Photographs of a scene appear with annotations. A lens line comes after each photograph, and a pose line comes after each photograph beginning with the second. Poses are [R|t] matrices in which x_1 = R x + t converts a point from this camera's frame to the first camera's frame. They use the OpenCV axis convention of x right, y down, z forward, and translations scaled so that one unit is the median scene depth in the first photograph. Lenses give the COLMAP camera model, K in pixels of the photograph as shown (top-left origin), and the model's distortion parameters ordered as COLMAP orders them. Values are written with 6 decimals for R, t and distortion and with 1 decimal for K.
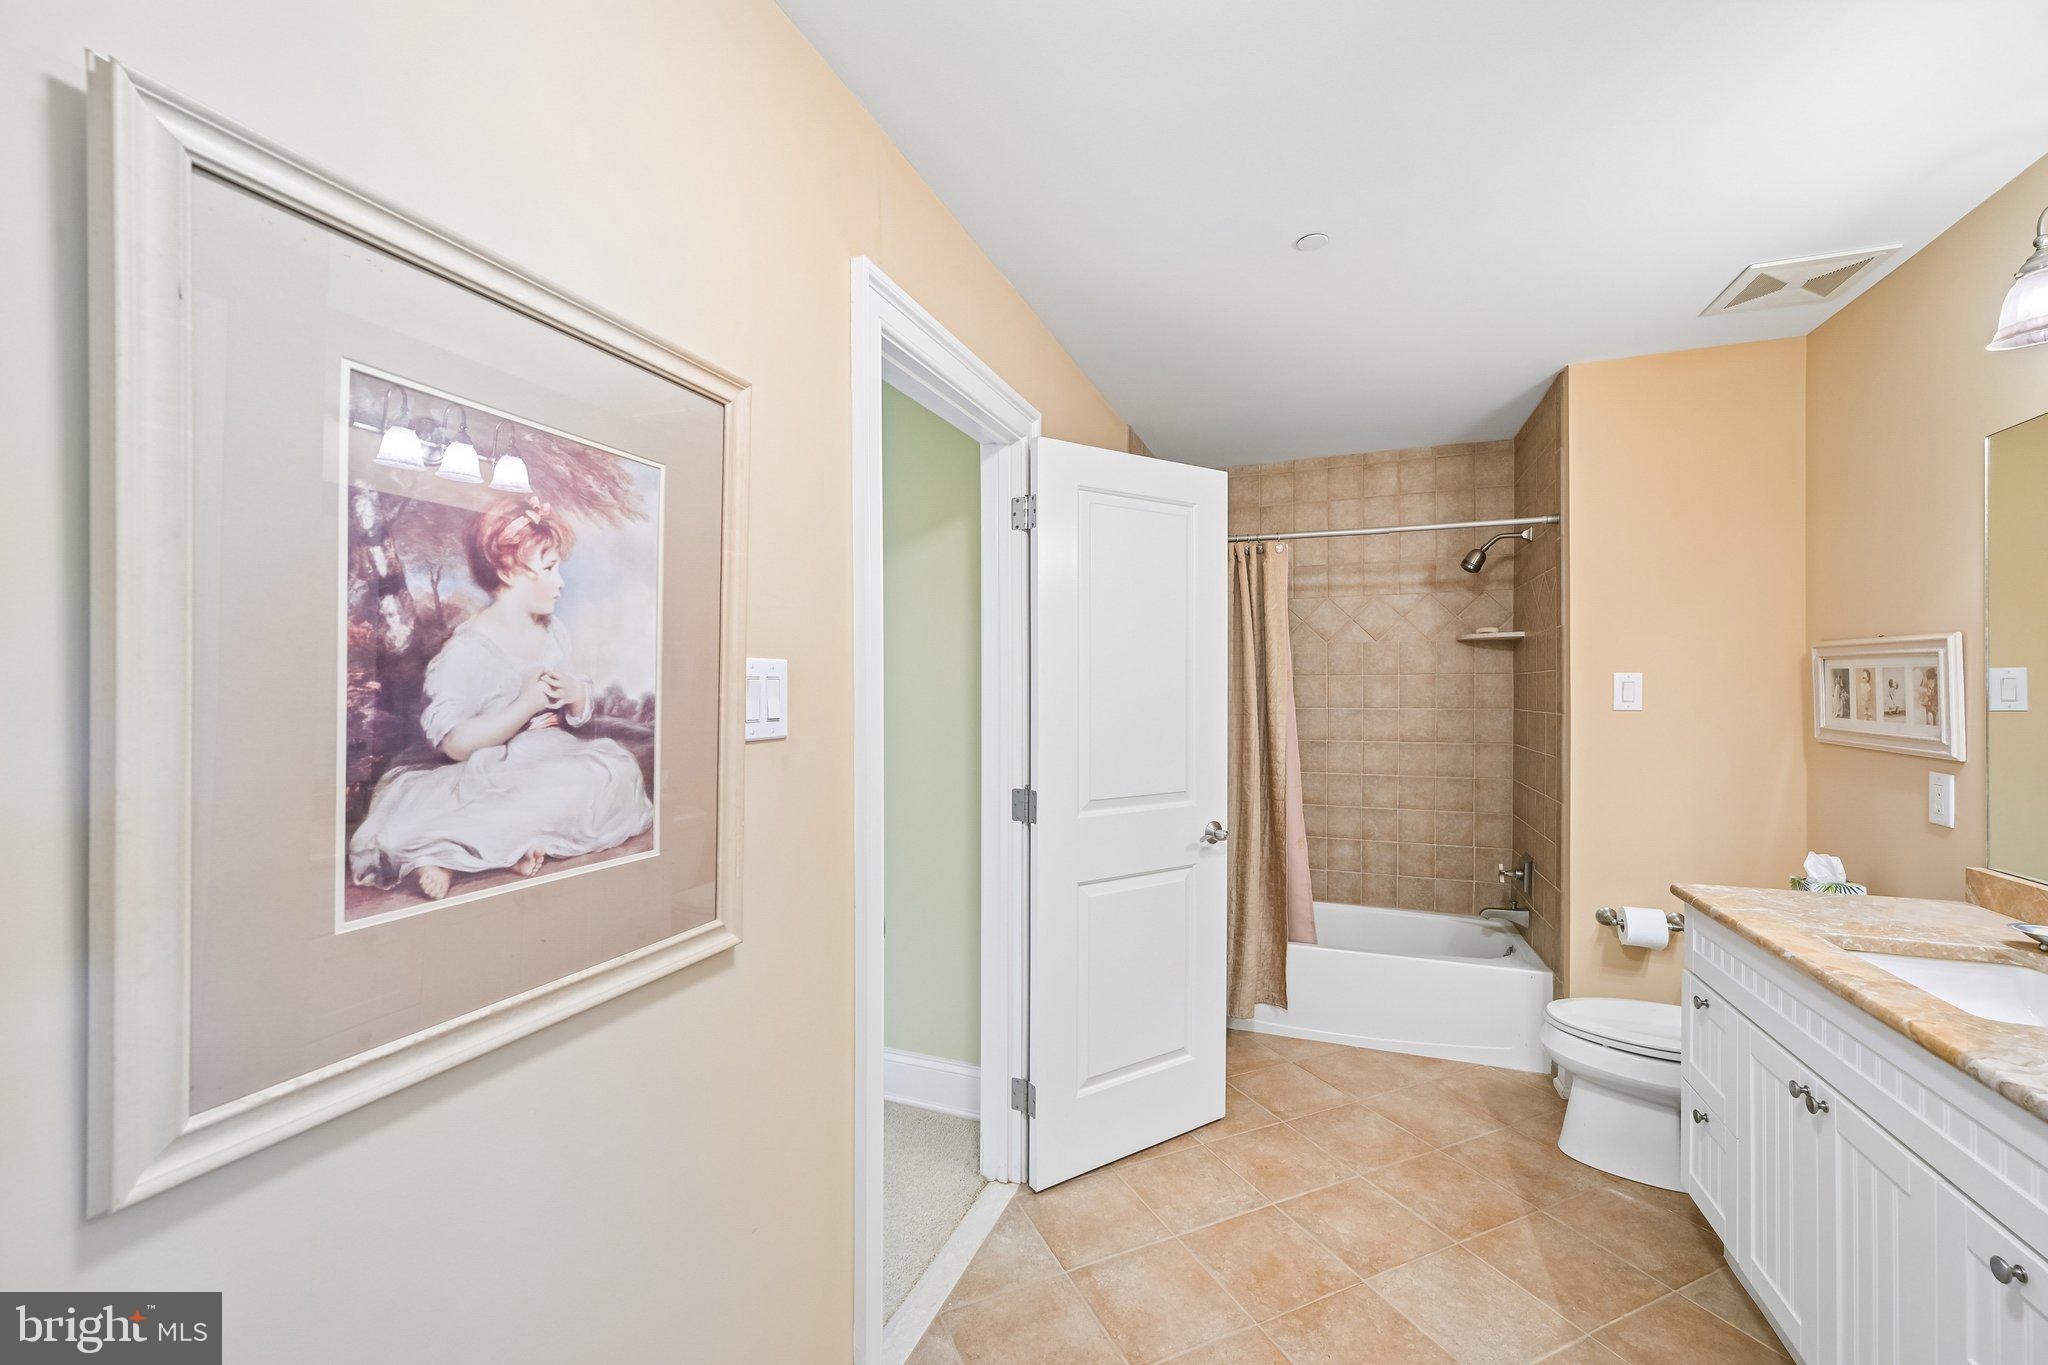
lens RADIAL K [[808.6, 0, 1022.7], [0, 808.6, 686.8], [0, 0, 1]] dist [-0.001454, 0.000169]
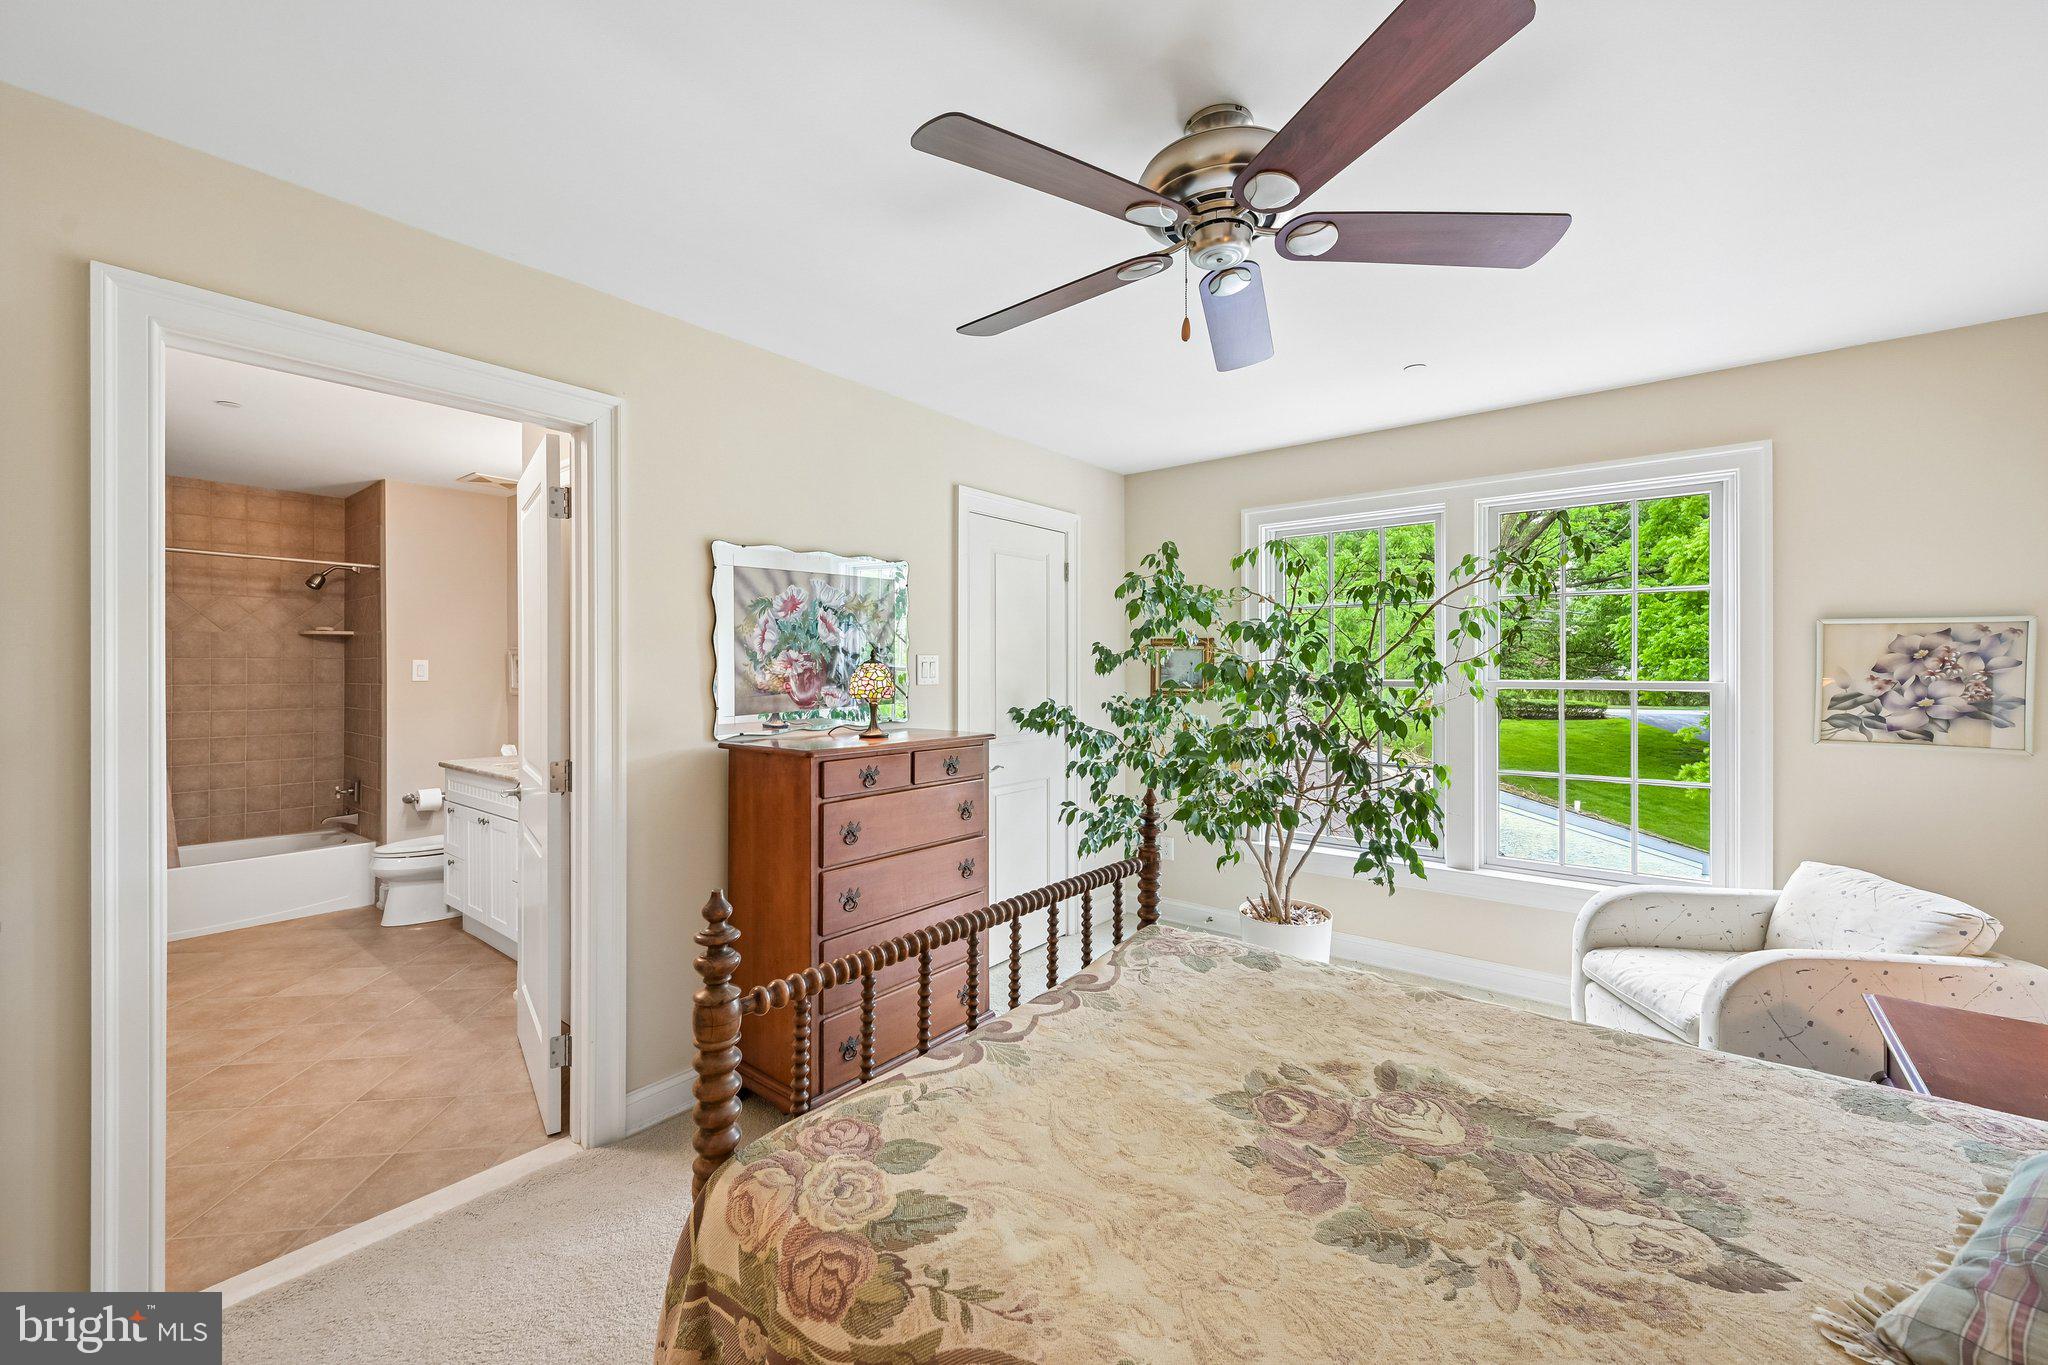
lens RADIAL K [[808.6, 0, 1023.7], [0, 808.6, 677.1], [0, 0, 1]] dist [-0.001454, 0.000169]
pose [[0.295917, -0.006273, 0.955193, -0.418538], [-0.002687, 0.999969, 0.007400, 0.002523], [-0.955210, -0.004756, 0.295891, -0.596882]]
